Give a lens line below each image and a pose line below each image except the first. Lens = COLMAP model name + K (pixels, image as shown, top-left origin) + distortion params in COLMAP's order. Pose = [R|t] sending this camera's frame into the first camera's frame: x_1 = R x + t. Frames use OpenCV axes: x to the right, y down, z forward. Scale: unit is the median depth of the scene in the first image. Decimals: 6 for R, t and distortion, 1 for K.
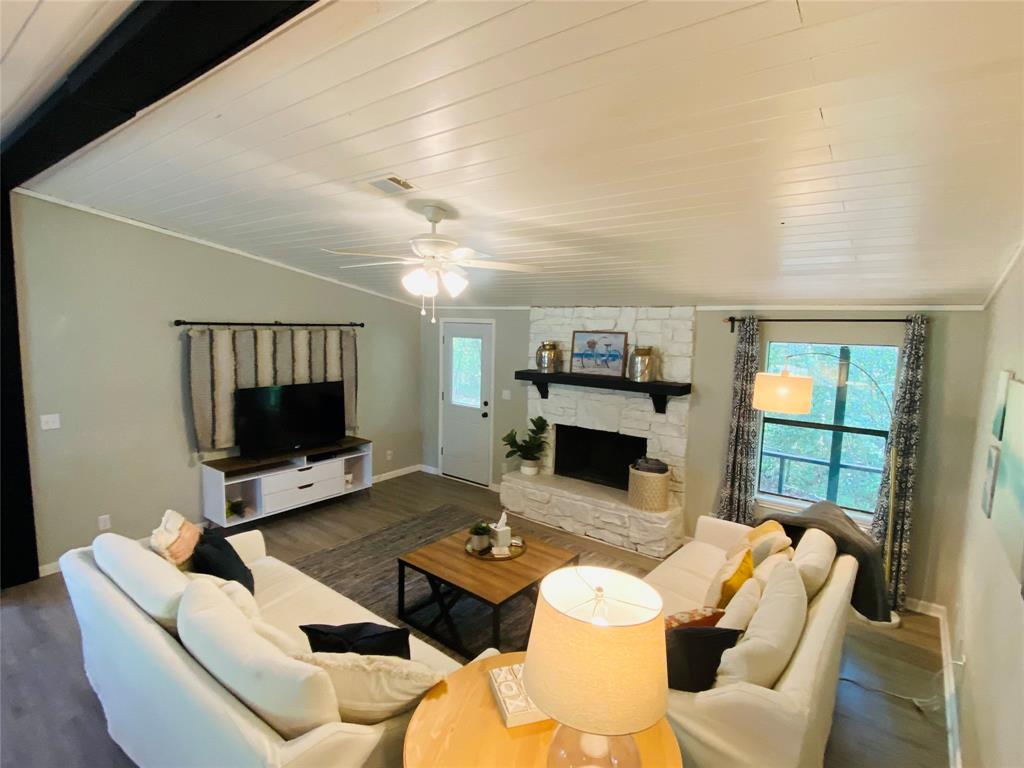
lens RADIAL K [[518.7, 0, 508.8], [0, 518.7, 382.4], [0, 0, 1]] dist [0.071656, -0.078621]
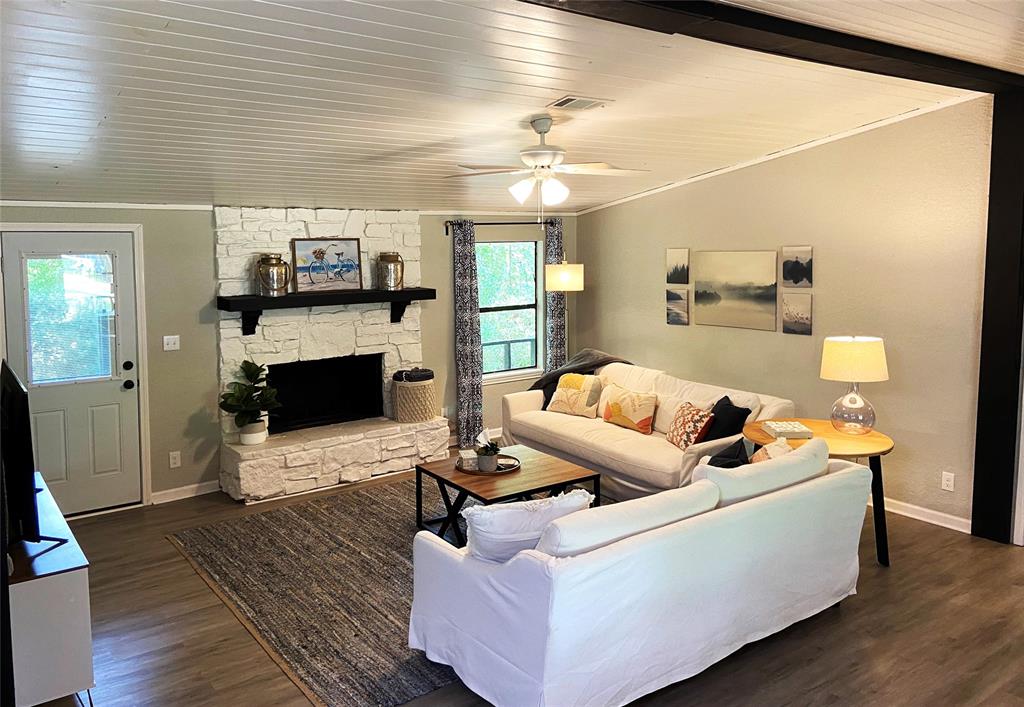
lens RADIAL K [[770.6, 0, 496.2], [0, 770.6, 308.6], [0, 0, 1]] dist [0.066345, -0.005167]
pose [[0.276720, -0.111019, 0.954516, -0.921049], [0.124696, 0.989054, 0.078886, -0.049860], [-0.952826, 0.097195, 0.287534, 0.394075]]
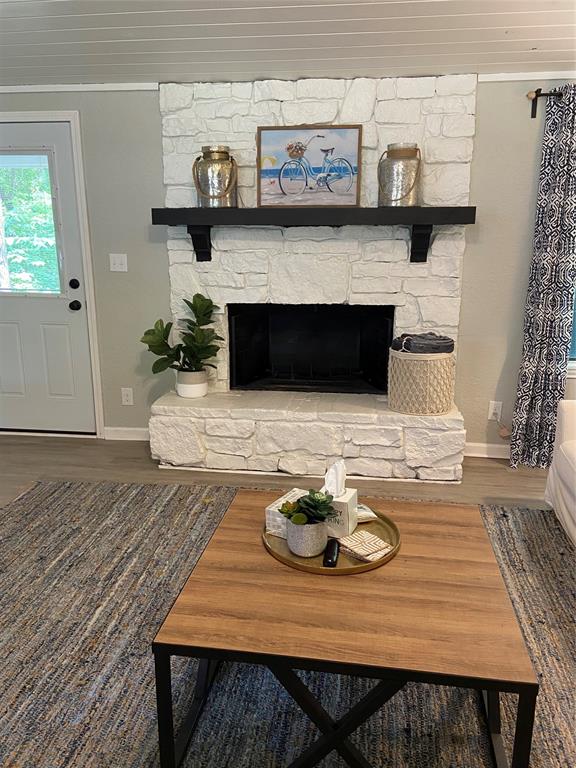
lens RADIAL K [[593.3, 0, 289.0], [0, 593.3, 380.3], [0, 0, 1]] dist [0.099204, -0.089916]
pose [[0.859121, -0.144678, 0.490896, -0.203755], [0.076766, 0.984787, 0.155890, 0.070043], [-0.505982, -0.096244, 0.857158, 0.414883]]
